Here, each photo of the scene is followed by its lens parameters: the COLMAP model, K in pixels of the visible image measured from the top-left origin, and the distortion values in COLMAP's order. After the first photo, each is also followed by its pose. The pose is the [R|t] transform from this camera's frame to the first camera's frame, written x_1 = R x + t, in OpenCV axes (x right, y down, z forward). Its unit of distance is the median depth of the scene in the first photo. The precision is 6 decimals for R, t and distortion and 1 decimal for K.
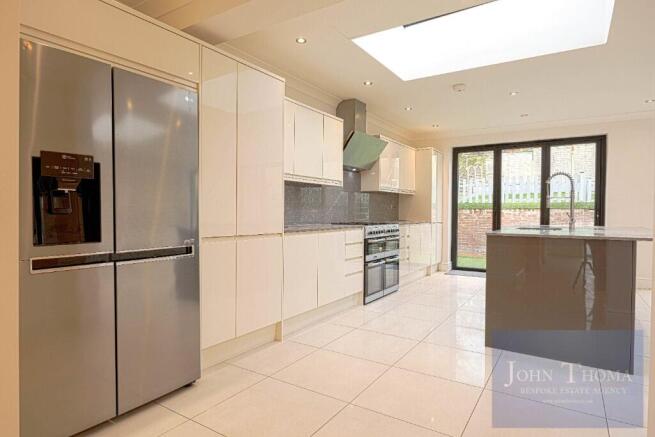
lens RADIAL K [[374.5, 0, 325.2], [0, 374.5, 217.1], [0, 0, 1]] dist [-0.004518, -0.001182]
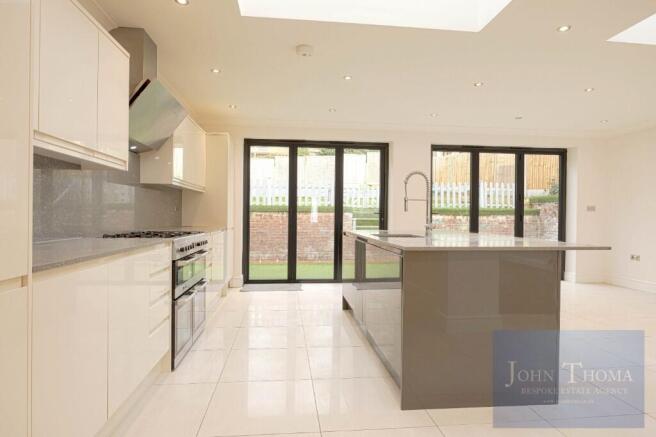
lens RADIAL K [[375.0, 0, 325.7], [0, 375.0, 217.1], [0, 0, 1]] dist [-0.004518, -0.001182]
pose [[0.771035, 0.001933, 0.636790, -0.075953], [0.000541, 0.999993, -0.003691, -0.007943], [-0.636792, 0.003190, 0.771029, 0.329750]]
